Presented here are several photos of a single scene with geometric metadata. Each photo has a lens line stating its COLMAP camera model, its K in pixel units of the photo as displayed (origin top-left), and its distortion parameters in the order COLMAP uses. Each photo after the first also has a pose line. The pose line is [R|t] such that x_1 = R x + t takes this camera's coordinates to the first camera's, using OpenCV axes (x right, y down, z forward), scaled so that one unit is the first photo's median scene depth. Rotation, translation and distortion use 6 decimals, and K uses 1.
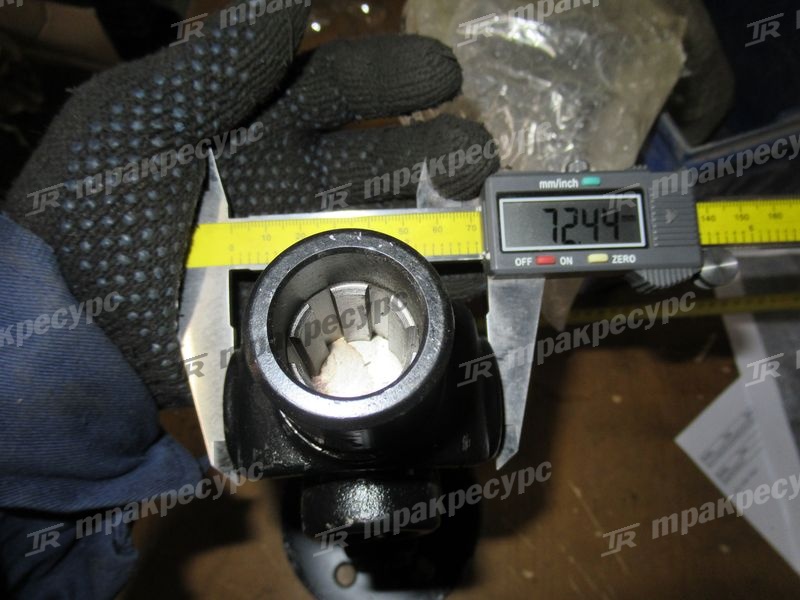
lens RADIAL K [[603.7, 0, 390.7], [0, 603.7, 300.1], [0, 0, 1]] dist [0.022302, -0.000336]
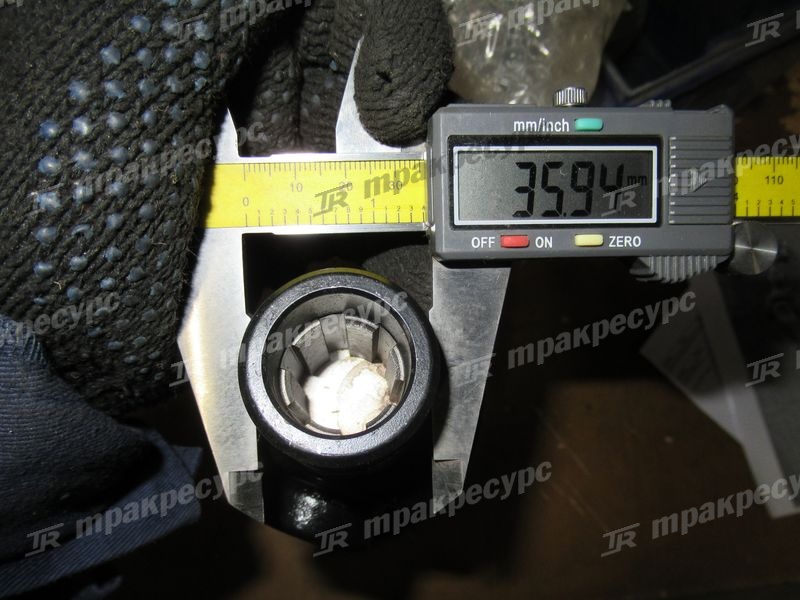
lens RADIAL K [[563.8, 0, 400.0], [0, 563.8, 295.3], [0, 0, 1]] dist [0.001253, -0.000982]
pose [[0.999145, 0.020929, 0.035653, 0.101641], [-0.027203, 0.982217, 0.185769, -0.119052], [-0.031131, -0.186580, 0.981946, 0.351790]]
